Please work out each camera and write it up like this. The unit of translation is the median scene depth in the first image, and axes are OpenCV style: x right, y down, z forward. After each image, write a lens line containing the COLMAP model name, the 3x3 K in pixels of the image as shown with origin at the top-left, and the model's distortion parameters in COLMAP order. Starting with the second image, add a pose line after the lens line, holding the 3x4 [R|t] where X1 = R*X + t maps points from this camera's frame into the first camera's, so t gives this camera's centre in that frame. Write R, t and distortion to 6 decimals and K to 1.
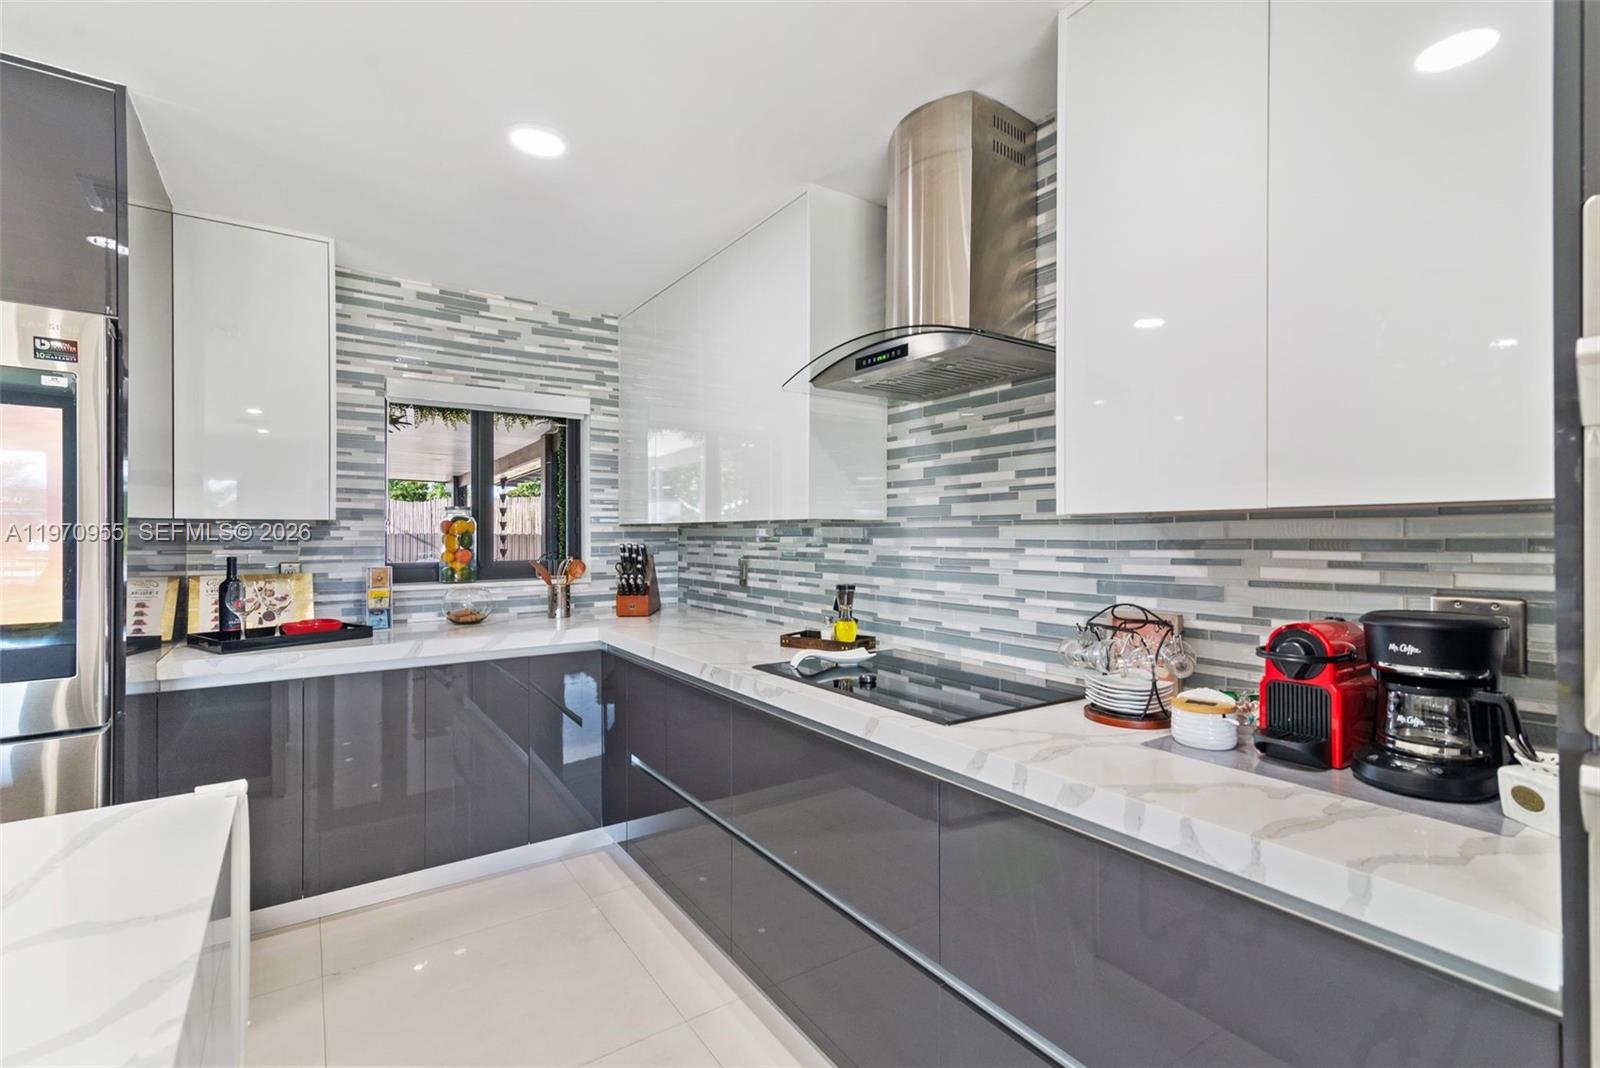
lens RADIAL K [[744.3, 0, 800.0], [0, 744.3, 534.0], [0, 0, 1]] dist [0.071925, 0.000013]
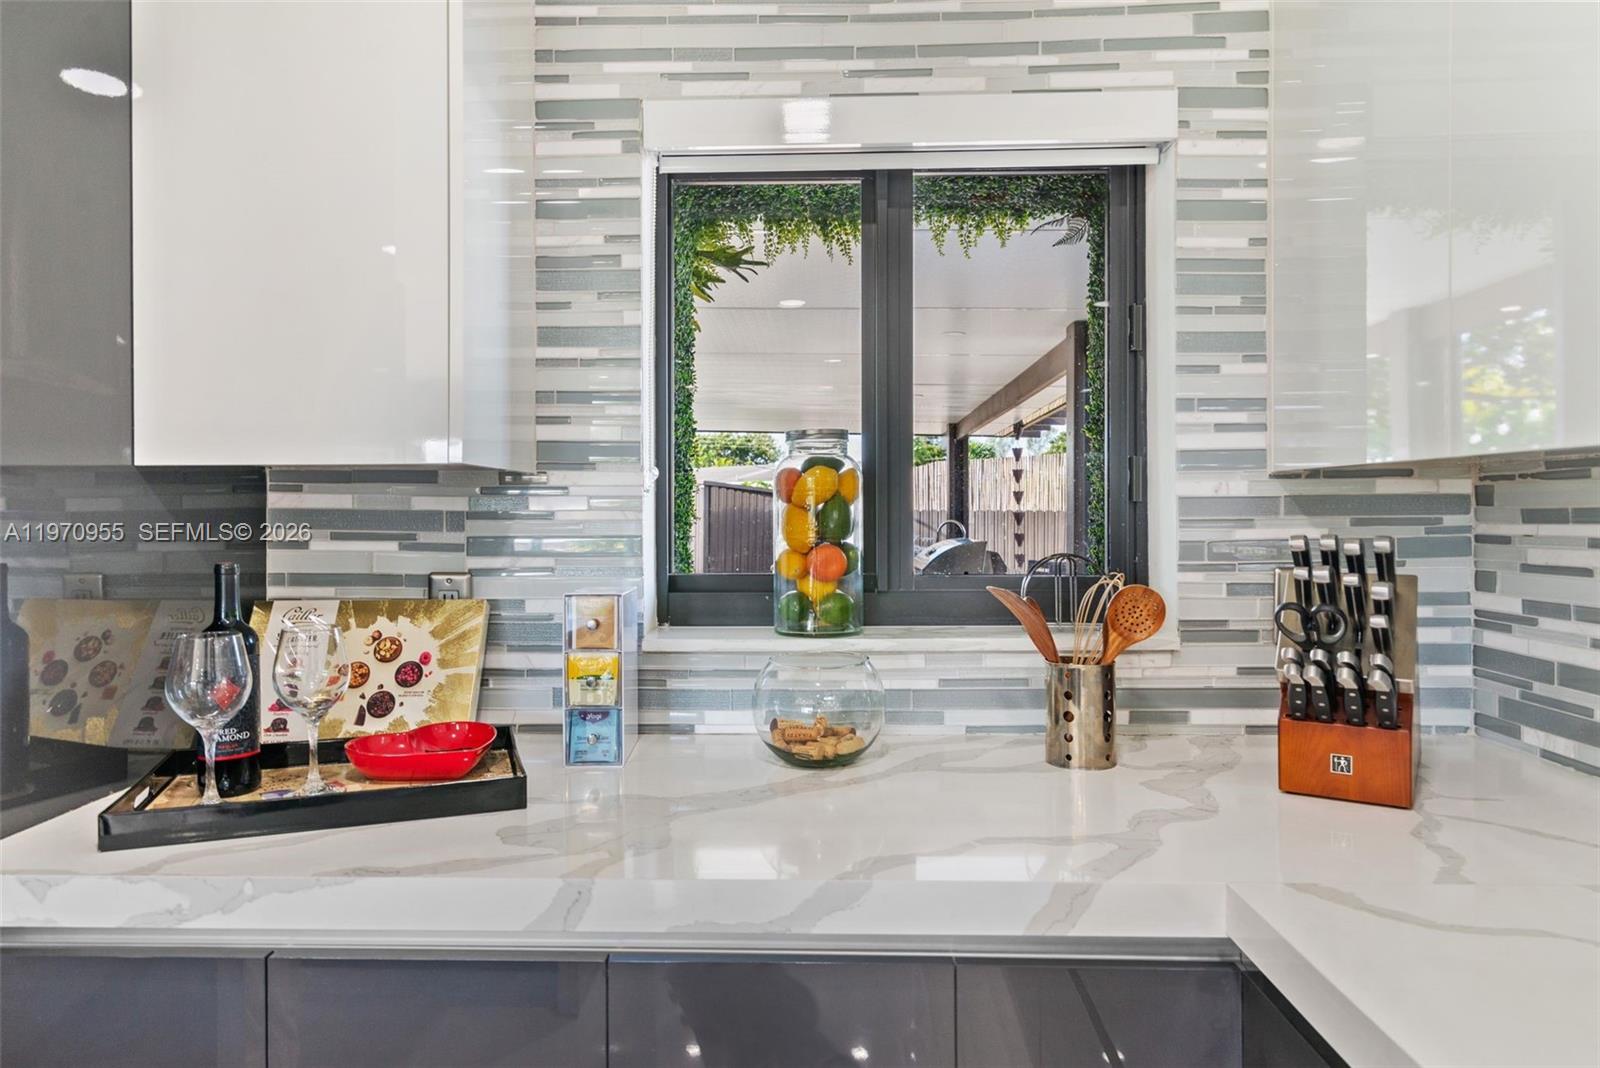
lens RADIAL K [[887.3, 0, 793.0], [0, 887.3, 512.3], [0, 0, 1]] dist [0.000981, -0.000700]
pose [[0.797621, -0.001200, -0.603157, -0.186640], [0.002373, 0.999997, 0.001149, 0.003478], [0.603154, -0.002347, 0.797621, 0.611575]]
